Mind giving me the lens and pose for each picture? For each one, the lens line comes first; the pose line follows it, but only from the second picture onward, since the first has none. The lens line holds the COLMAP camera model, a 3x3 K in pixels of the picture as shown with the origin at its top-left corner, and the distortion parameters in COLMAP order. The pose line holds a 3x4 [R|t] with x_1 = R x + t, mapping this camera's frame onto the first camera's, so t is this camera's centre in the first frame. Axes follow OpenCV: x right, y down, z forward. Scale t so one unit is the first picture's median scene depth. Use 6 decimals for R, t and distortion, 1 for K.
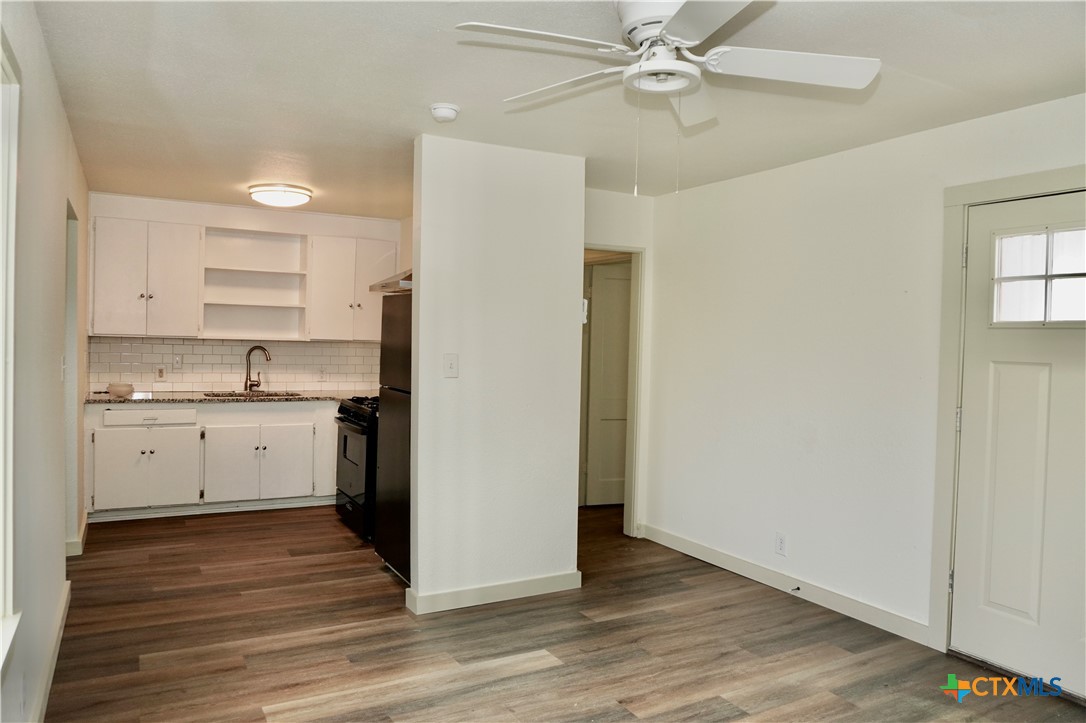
lens RADIAL K [[731.8, 0, 526.4], [0, 731.8, 360.1], [0, 0, 1]] dist [-0.053456, 0.023432]
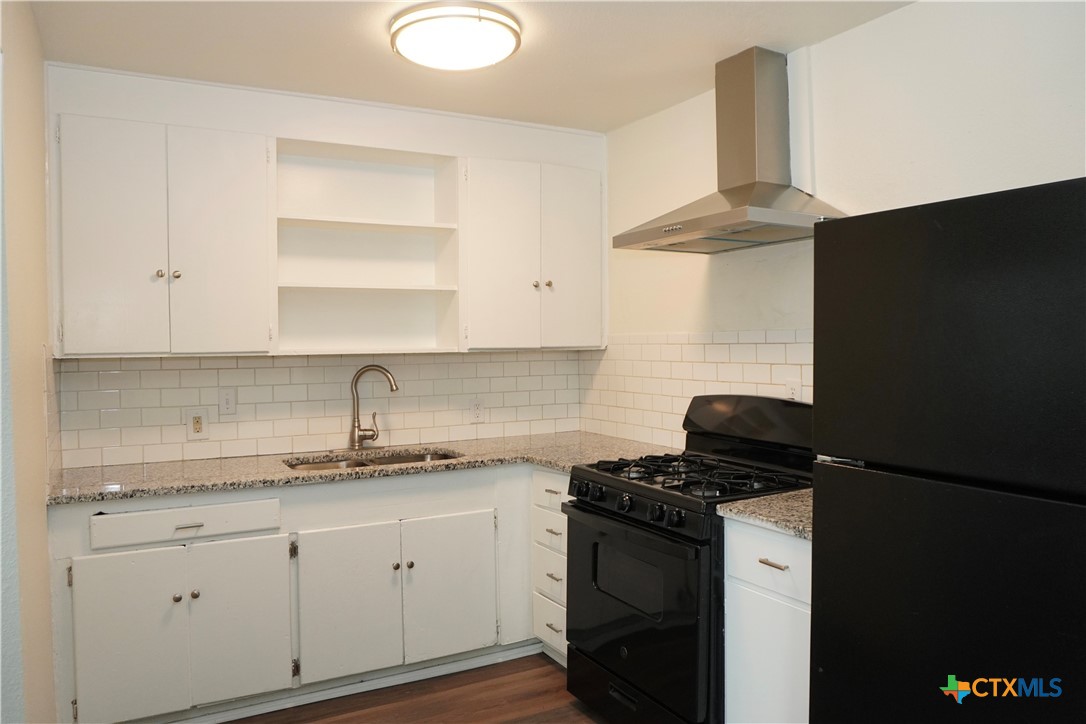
lens RADIAL K [[774.3, 0, 540.3], [0, 774.3, 358.8], [0, 0, 1]] dist [-0.041347, 0.009764]
pose [[0.999107, -0.042229, 0.001531, -0.282979], [0.042243, 0.999047, -0.010979, -0.014586], [-0.001066, 0.011034, 0.999939, 0.488441]]
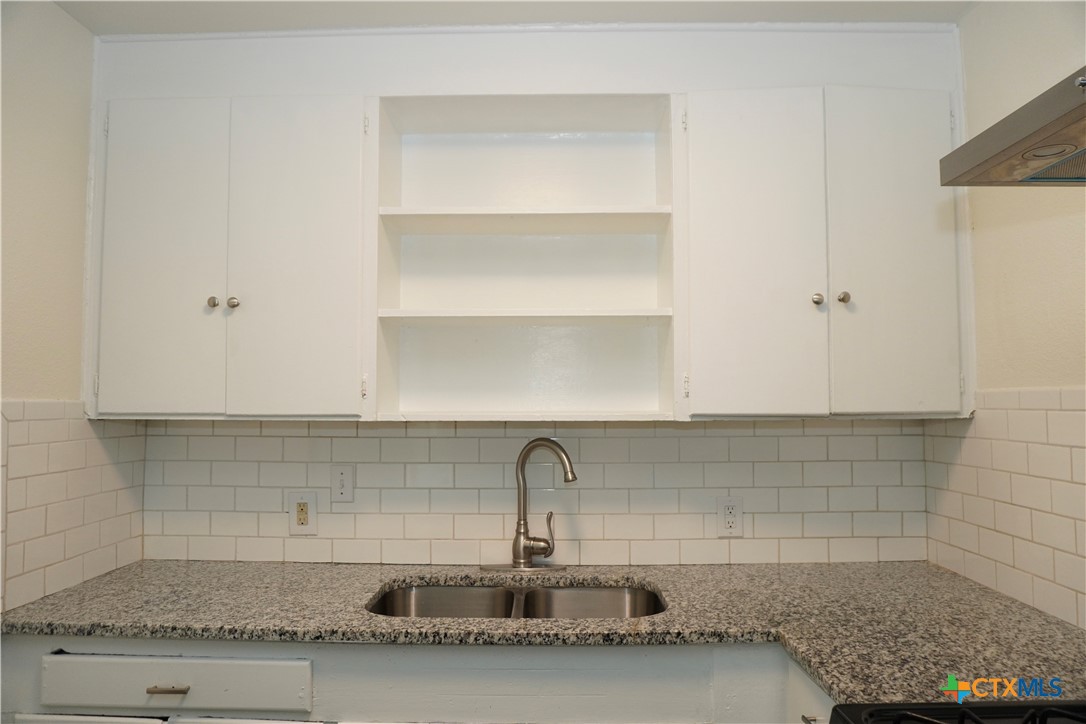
lens RADIAL K [[731.8, 0, 542.6], [0, 731.8, 357.0], [0, 0, 1]] dist [-0.053456, 0.023432]
pose [[0.870177, -0.062034, -0.488819, -0.227848], [0.012785, 0.994552, -0.103456, -0.025148], [0.492574, 0.083775, 0.866229, 0.803199]]
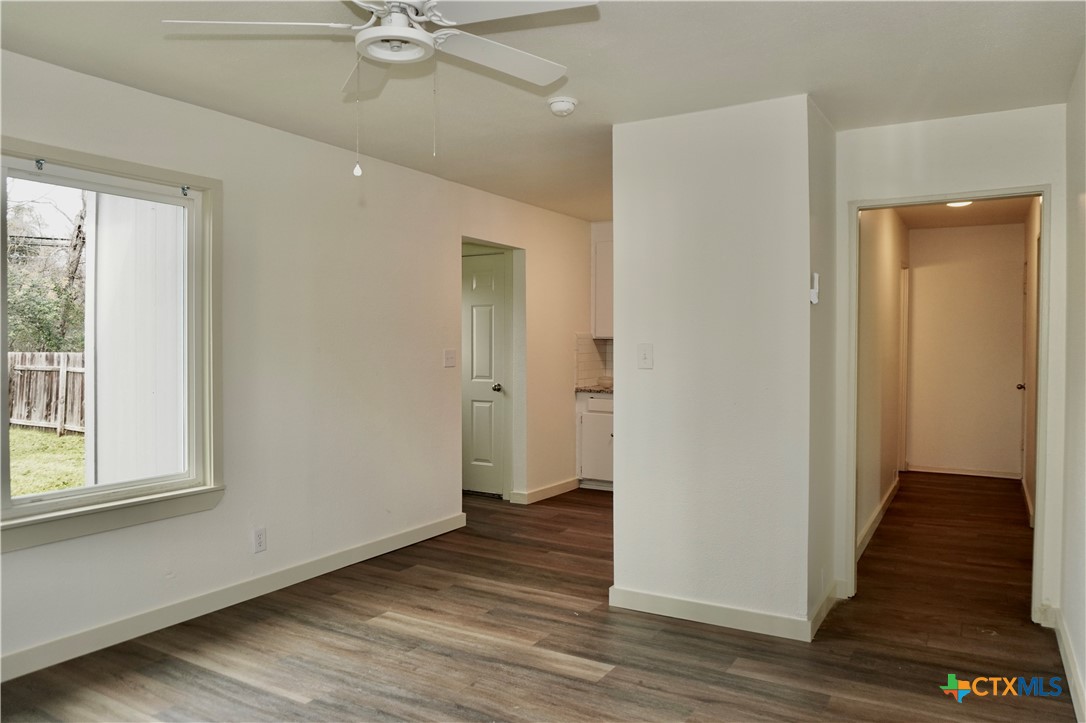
lens RADIAL K [[731.8, 0, 532.0], [0, 731.8, 355.8], [0, 0, 1]] dist [-0.053456, 0.023432]
pose [[0.526976, -0.003712, -0.849872, 0.419706], [-0.015047, 0.999793, -0.013696, 0.014790], [0.849747, 0.020005, 0.526811, 0.243560]]
